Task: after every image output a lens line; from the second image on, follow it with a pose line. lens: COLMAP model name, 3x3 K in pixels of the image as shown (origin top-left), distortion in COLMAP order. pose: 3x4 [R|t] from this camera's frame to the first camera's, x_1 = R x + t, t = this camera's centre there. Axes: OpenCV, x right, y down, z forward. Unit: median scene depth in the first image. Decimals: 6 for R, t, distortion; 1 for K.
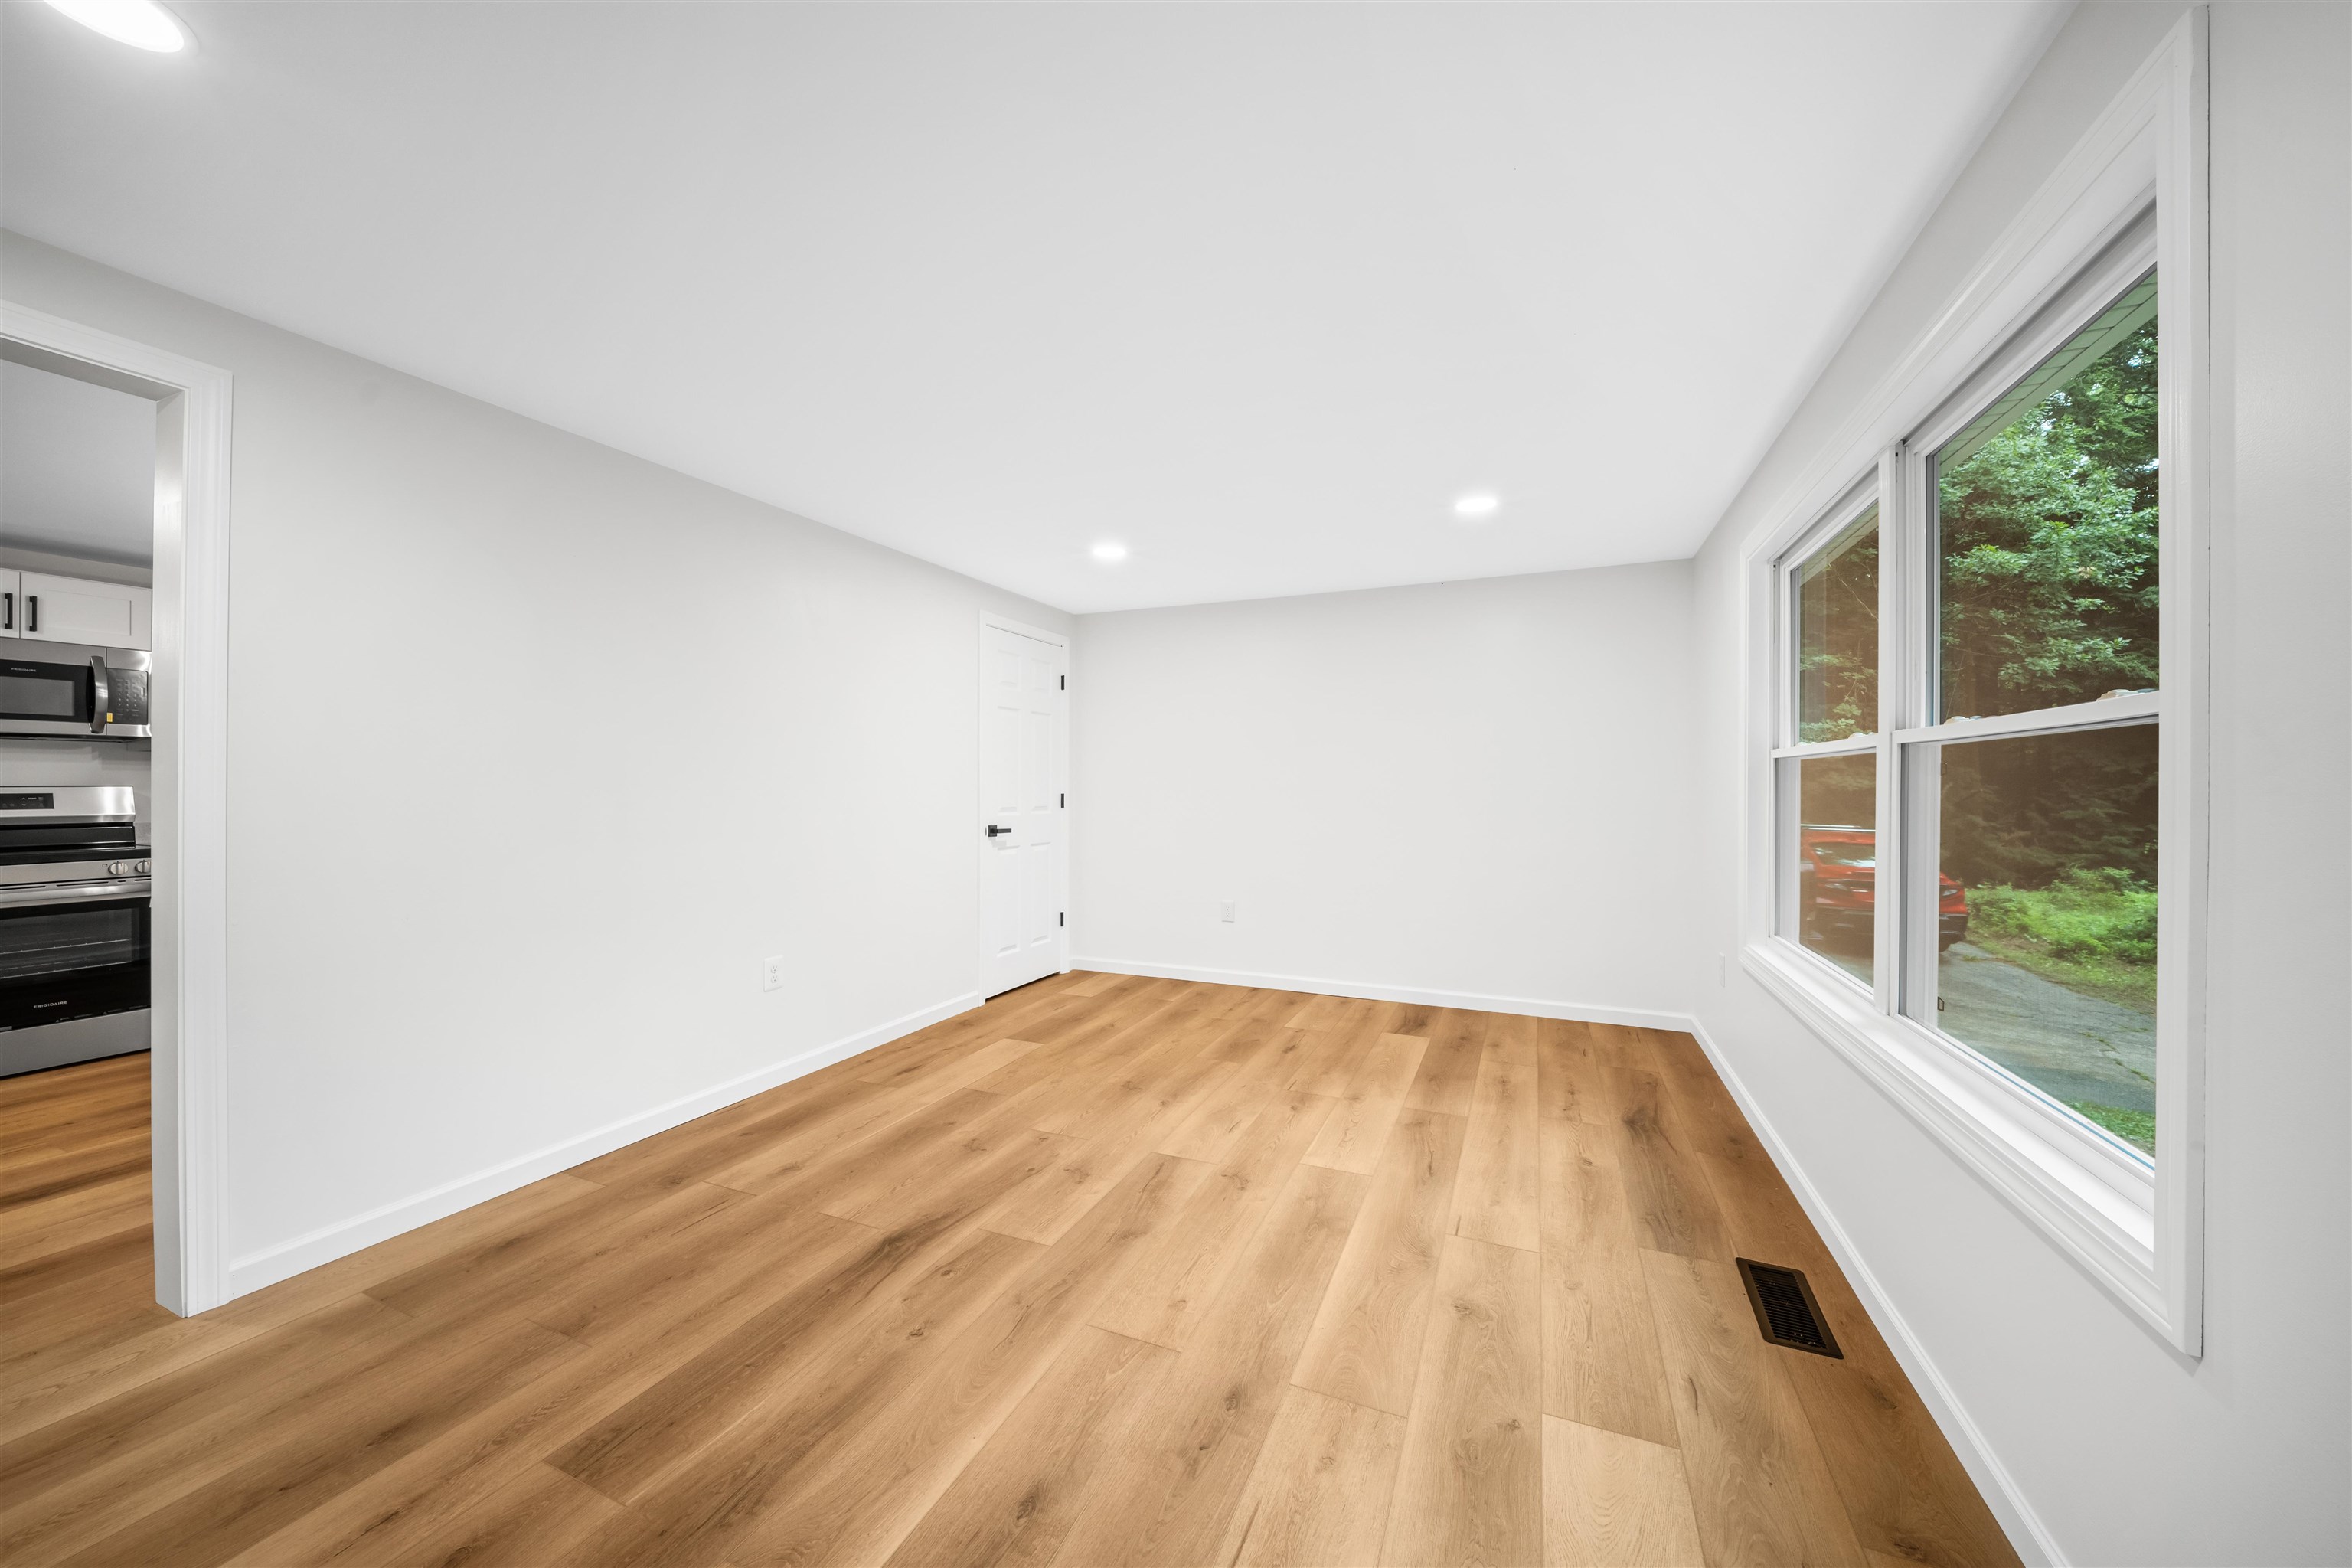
lens RADIAL K [[831.3, 0, 1217.3], [0, 831.3, 783.6], [0, 0, 1]] dist [0.005498, -0.004043]
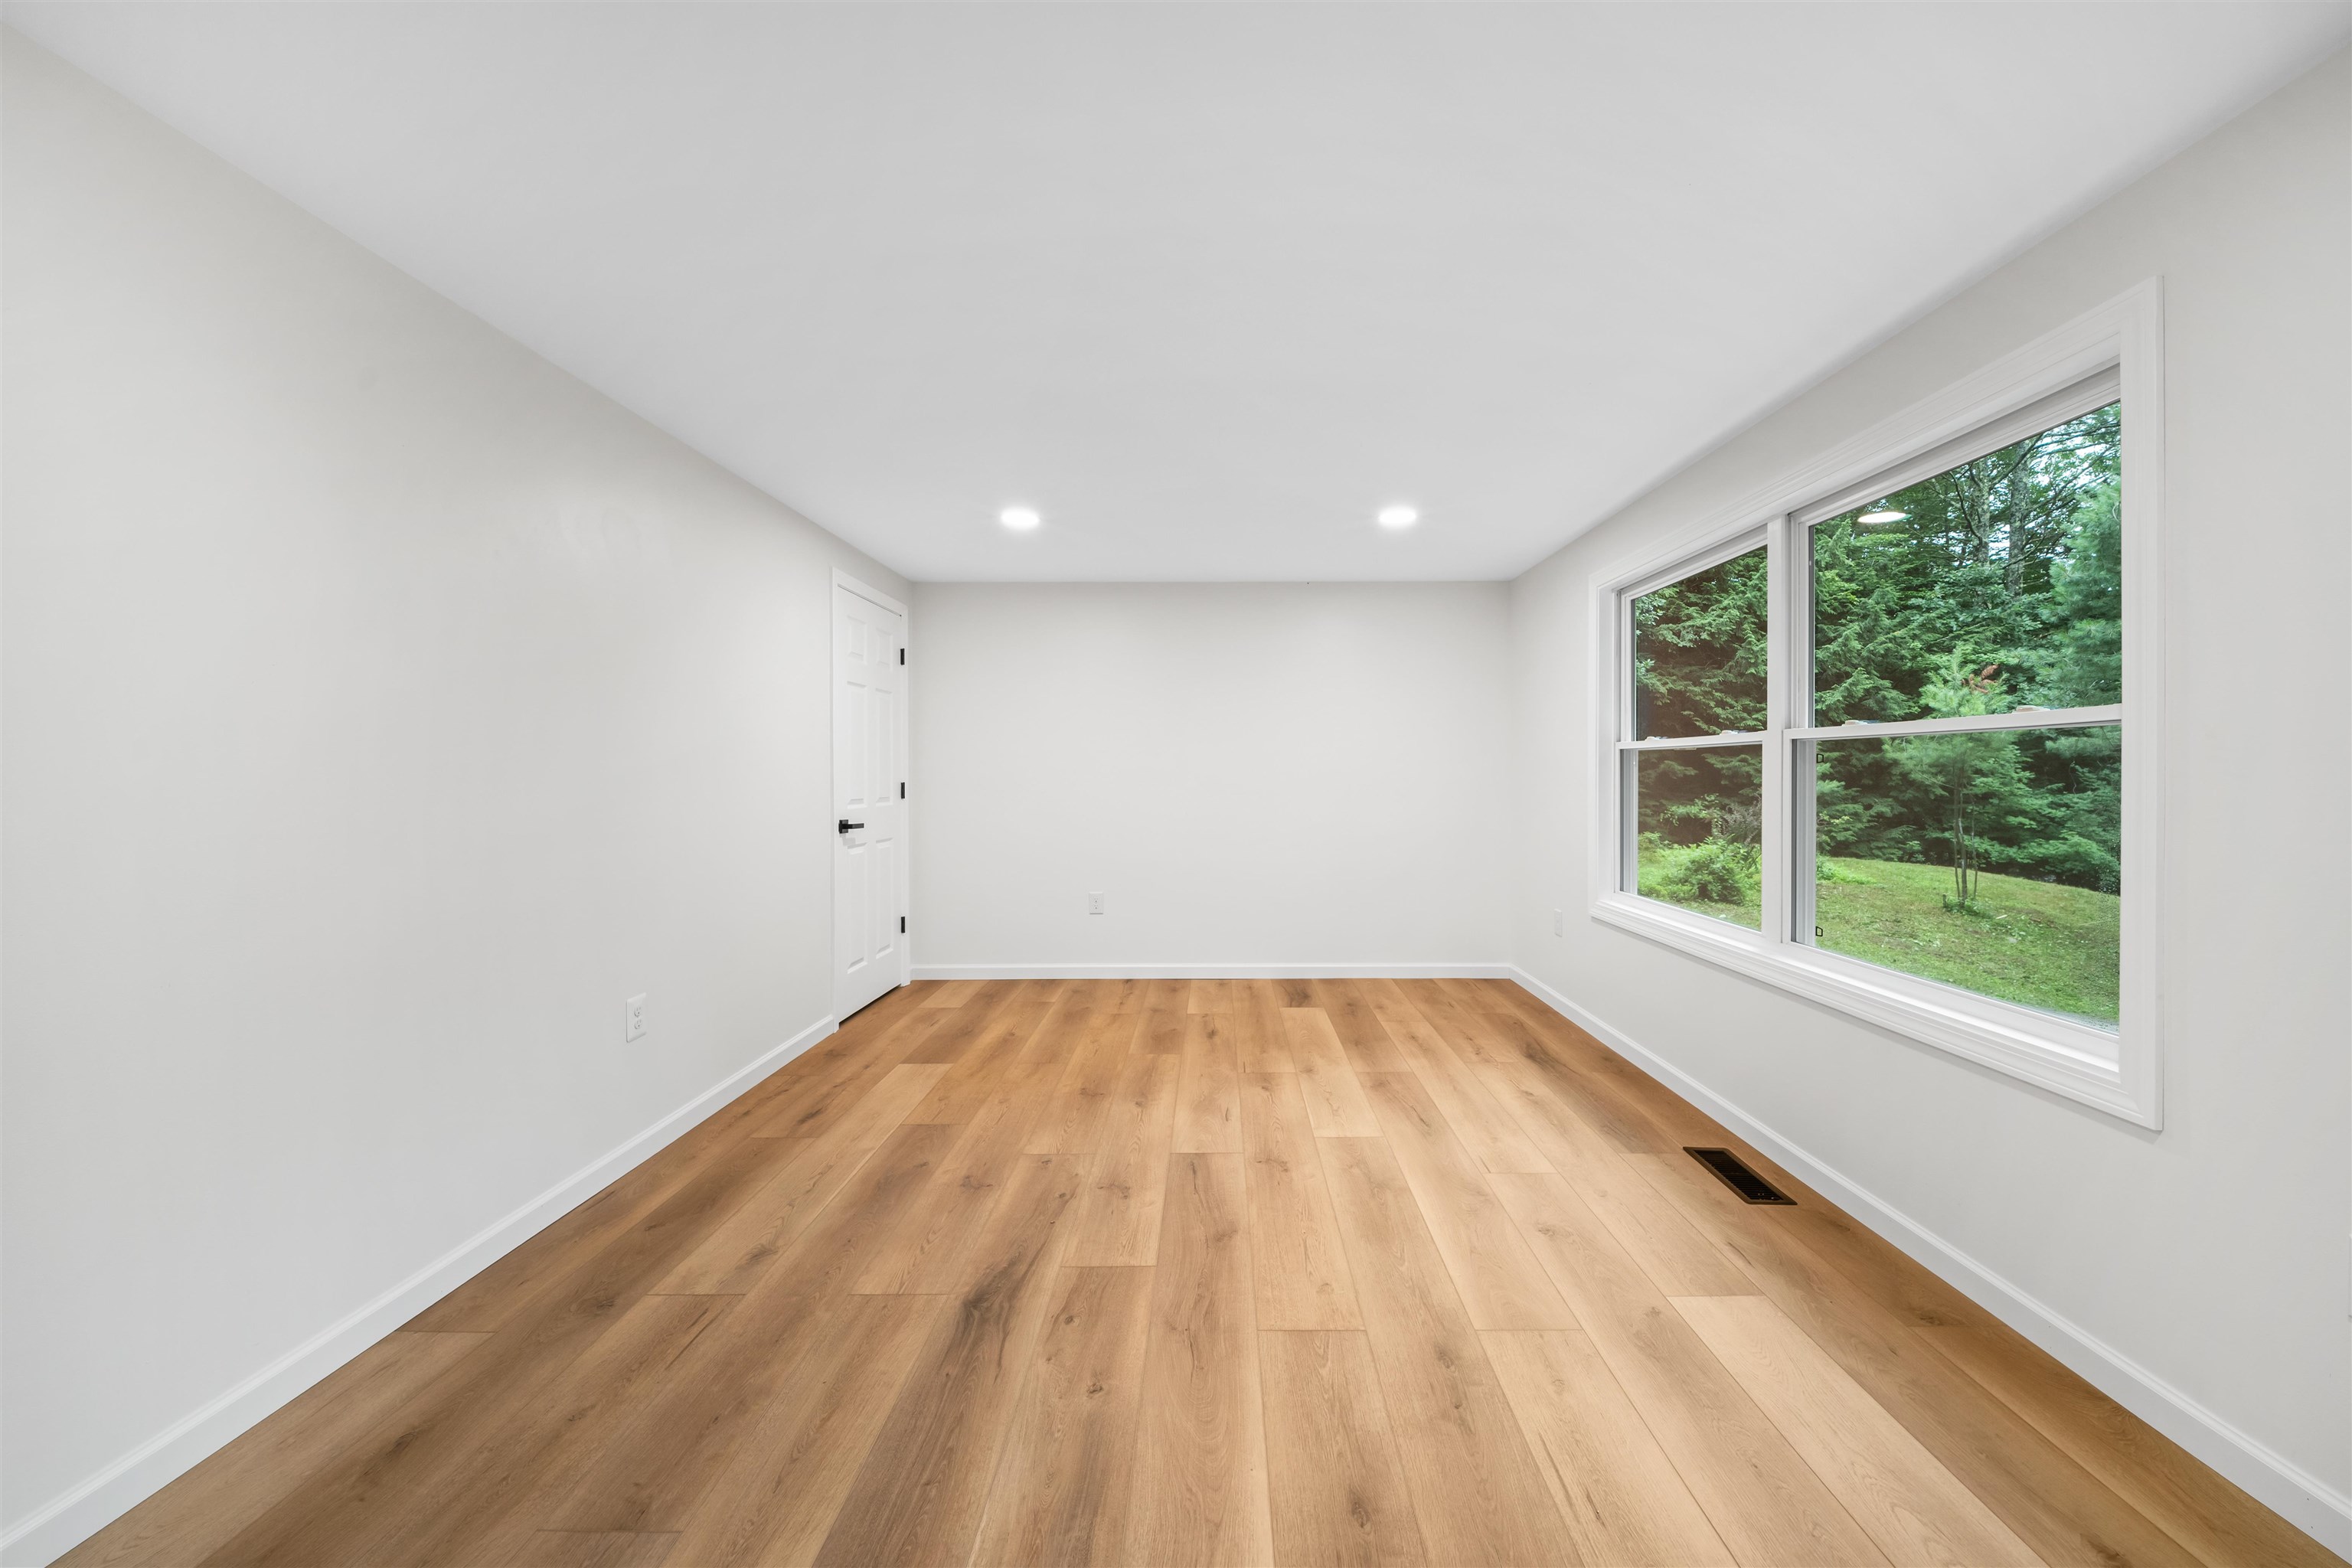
lens RADIAL K [[831.3, 0, 1246.5], [0, 831.3, 775.2], [0, 0, 1]] dist [0.005498, -0.004043]
pose [[0.920767, -0.004080, 0.390092, -0.429294], [0.002036, 0.999982, 0.005654, 0.000356], [-0.390108, -0.004412, 0.920758, 0.094205]]
